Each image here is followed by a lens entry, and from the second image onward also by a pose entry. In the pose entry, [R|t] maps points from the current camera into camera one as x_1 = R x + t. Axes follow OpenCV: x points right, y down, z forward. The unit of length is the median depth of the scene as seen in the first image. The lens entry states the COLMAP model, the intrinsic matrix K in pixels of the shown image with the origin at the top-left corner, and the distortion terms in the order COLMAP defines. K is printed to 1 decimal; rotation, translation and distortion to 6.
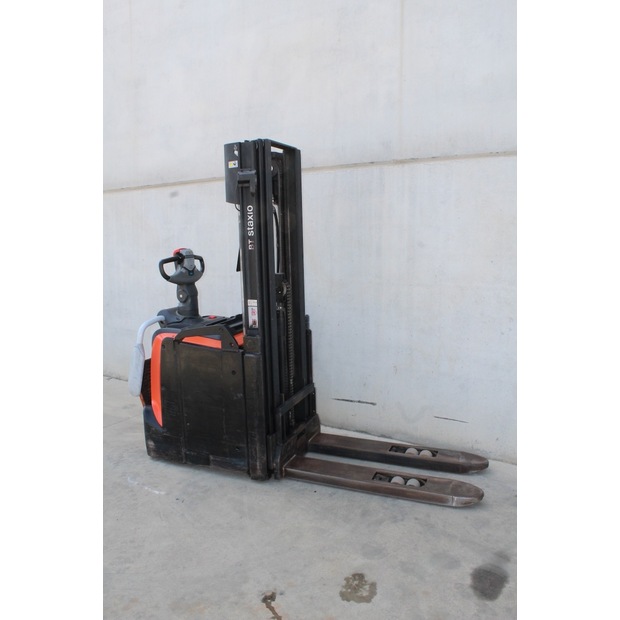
lens RADIAL K [[516.4, 0, 310.0], [0, 516.4, 310.0], [0, 0, 1]] dist [-0.161299, 0.137130]
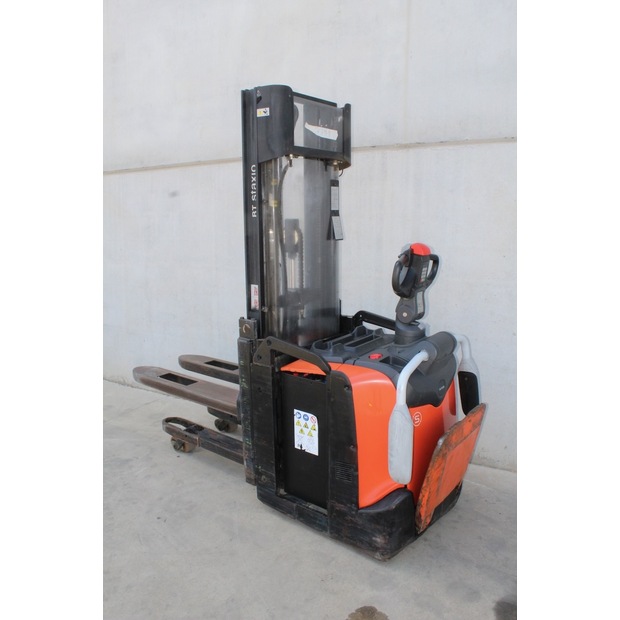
lens RADIAL K [[507.5, 0, 312.7], [0, 507.5, 311.8], [0, 0, 1]] dist [-0.169453, 0.144256]
pose [[0.998763, 0.007758, 0.049117, -0.033788], [-0.008818, 0.999732, 0.021405, -0.011250], [-0.048938, -0.021812, 0.998564, 0.116267]]
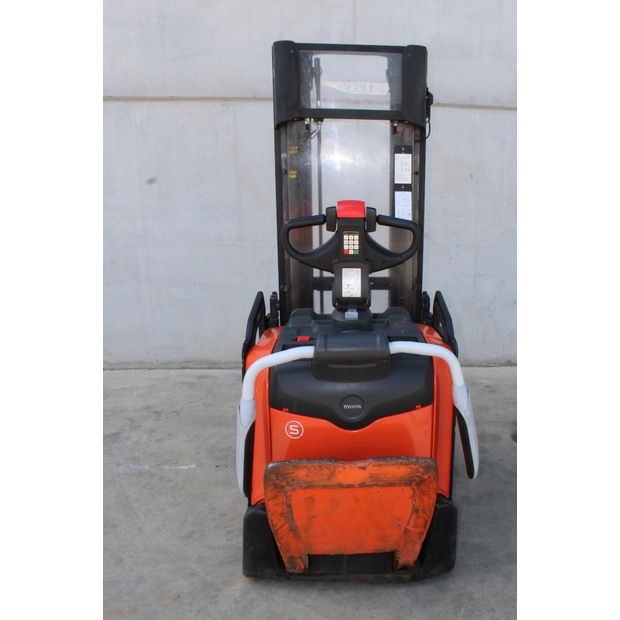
lens RADIAL K [[549.8, 0, 397.1], [0, 549.8, 289.9], [0, 0, 1]] dist [-0.097464, 0.006847]
pose [[0.778840, -0.093983, 0.620141, -0.541925], [0.059307, 0.995315, 0.076357, 0.015103], [-0.624412, -0.022691, 0.780765, 0.068772]]
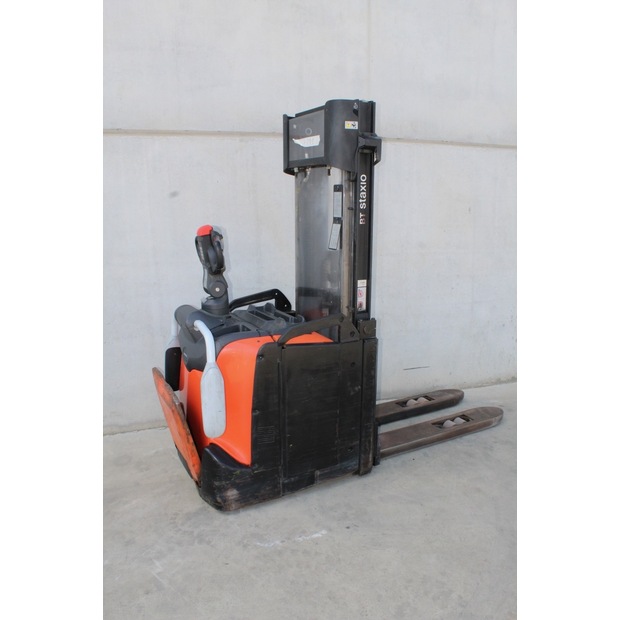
lens RADIAL K [[516.4, 0, 310.0], [0, 516.4, 310.0], [0, 0, 1]] dist [-0.161299, 0.137130]
pose [[0.633594, -0.144290, 0.760092, -0.834432], [0.107368, 0.989347, 0.098311, -0.064292], [-0.766180, 0.019320, 0.642336, 0.476901]]
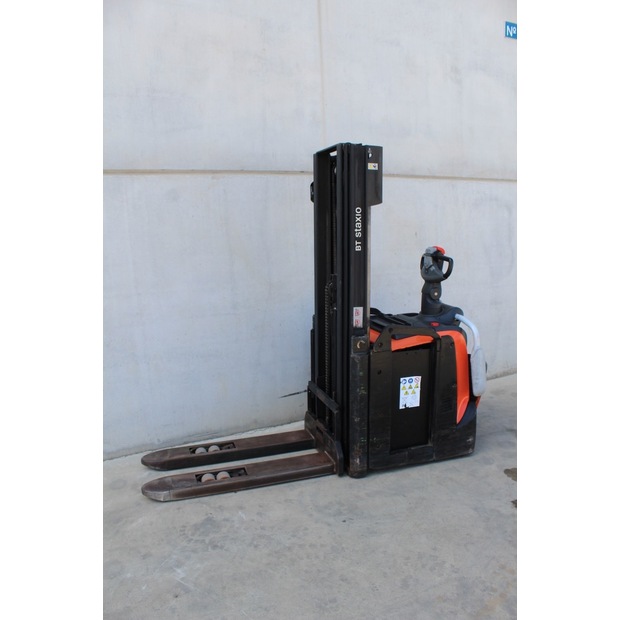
lens RADIAL K [[507.5, 0, 312.7], [0, 507.5, 311.8], [0, 0, 1]] dist [-0.169453, 0.144256]
pose [[0.513741, -0.136661, 0.846991, -0.953818], [0.150864, 0.986239, 0.067622, -0.069330], [-0.844577, 0.093040, 0.527289, 0.502891]]
